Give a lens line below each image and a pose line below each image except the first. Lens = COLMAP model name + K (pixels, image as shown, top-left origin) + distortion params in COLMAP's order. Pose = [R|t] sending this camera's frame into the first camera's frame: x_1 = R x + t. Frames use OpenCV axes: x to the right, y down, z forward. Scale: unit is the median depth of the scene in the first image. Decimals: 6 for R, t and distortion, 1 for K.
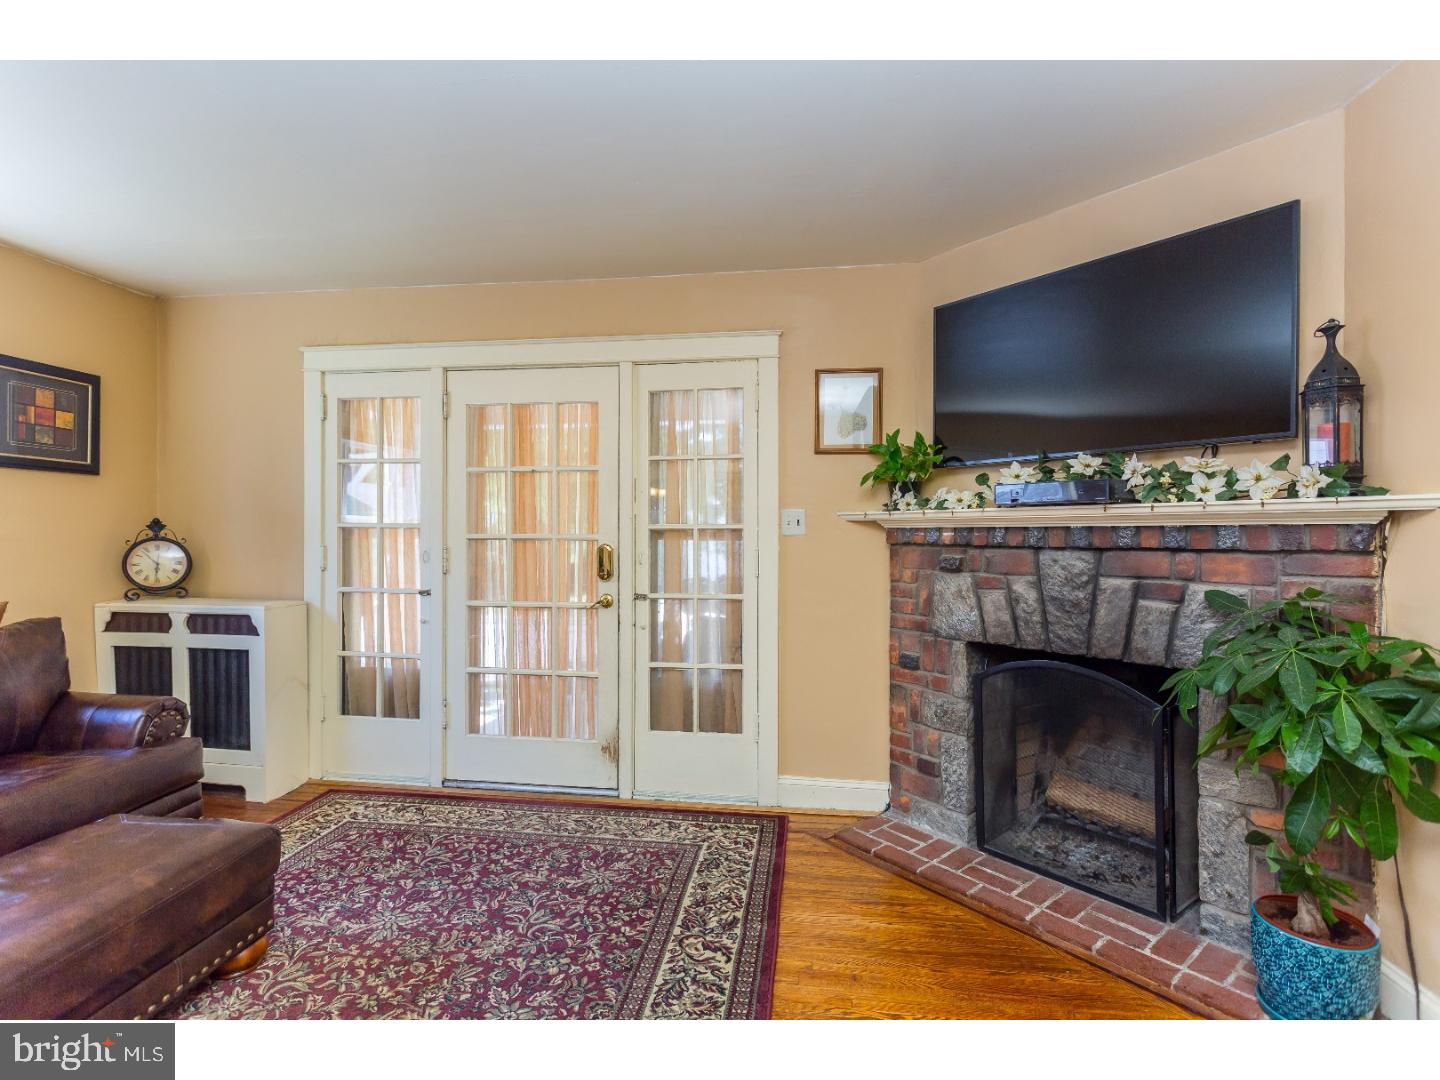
lens RADIAL K [[684.3, 0, 711.8], [0, 684.3, 537.9], [0, 0, 1]] dist [0.003561, 0.004570]
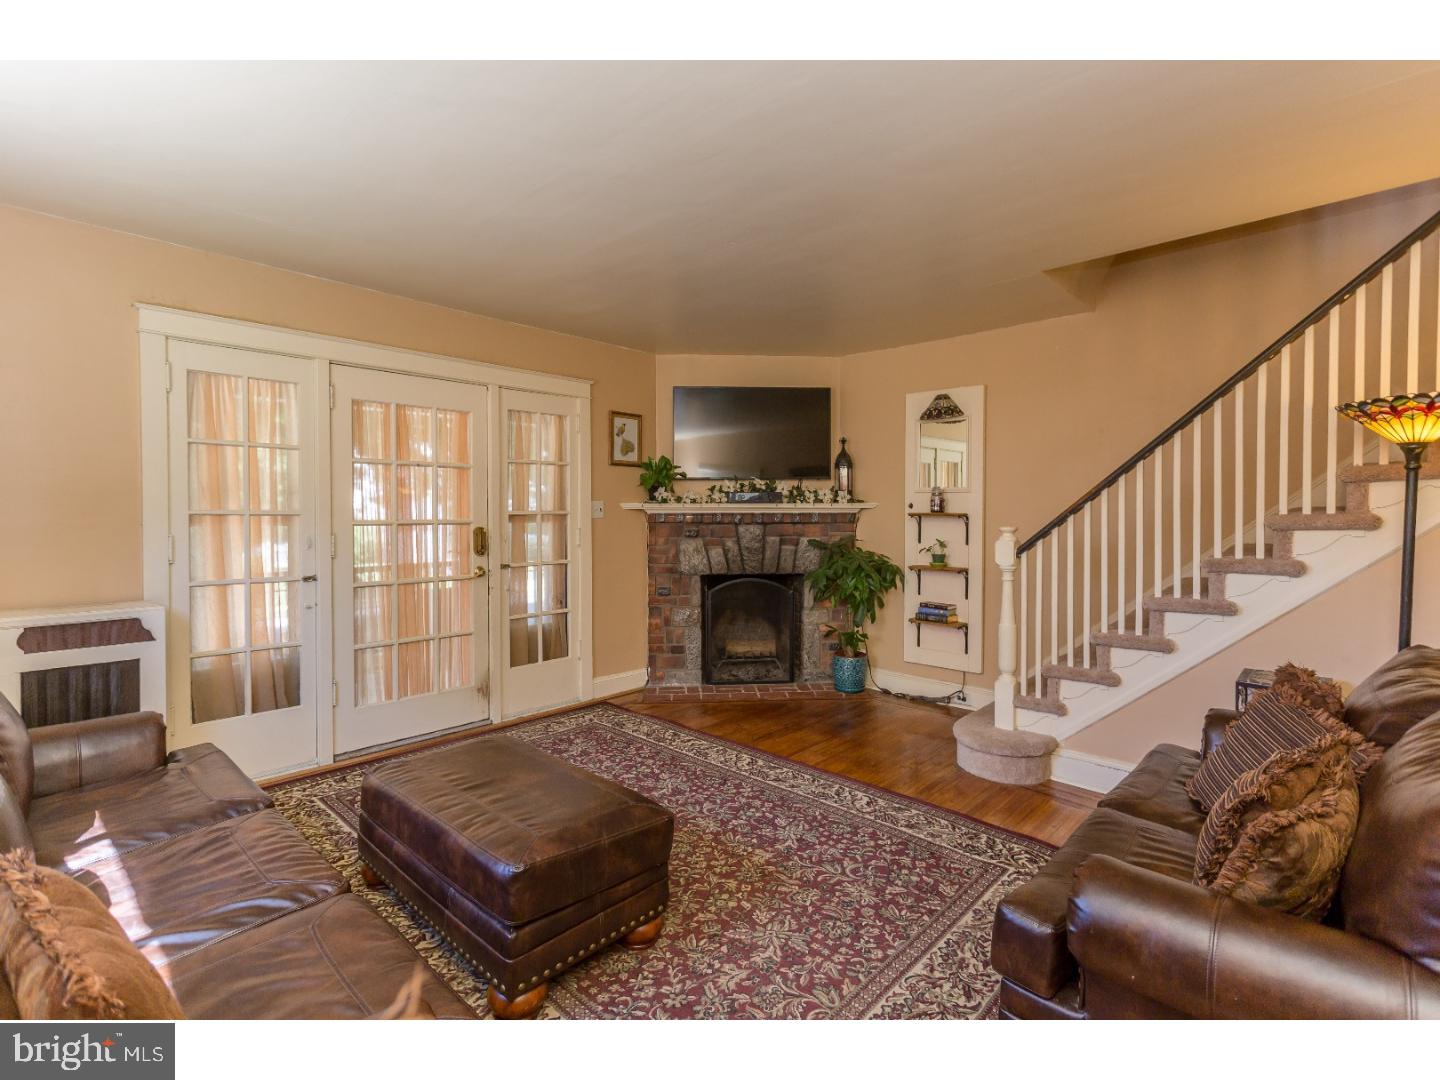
lens RADIAL K [[684.3, 0, 725.2], [0, 684.3, 529.9], [0, 0, 1]] dist [0.003561, 0.004570]
pose [[0.566525, -0.023355, 0.823714, -1.039911], [0.009405, 0.999716, 0.021877, -0.009878], [-0.823991, -0.004647, 0.566584, -0.095567]]
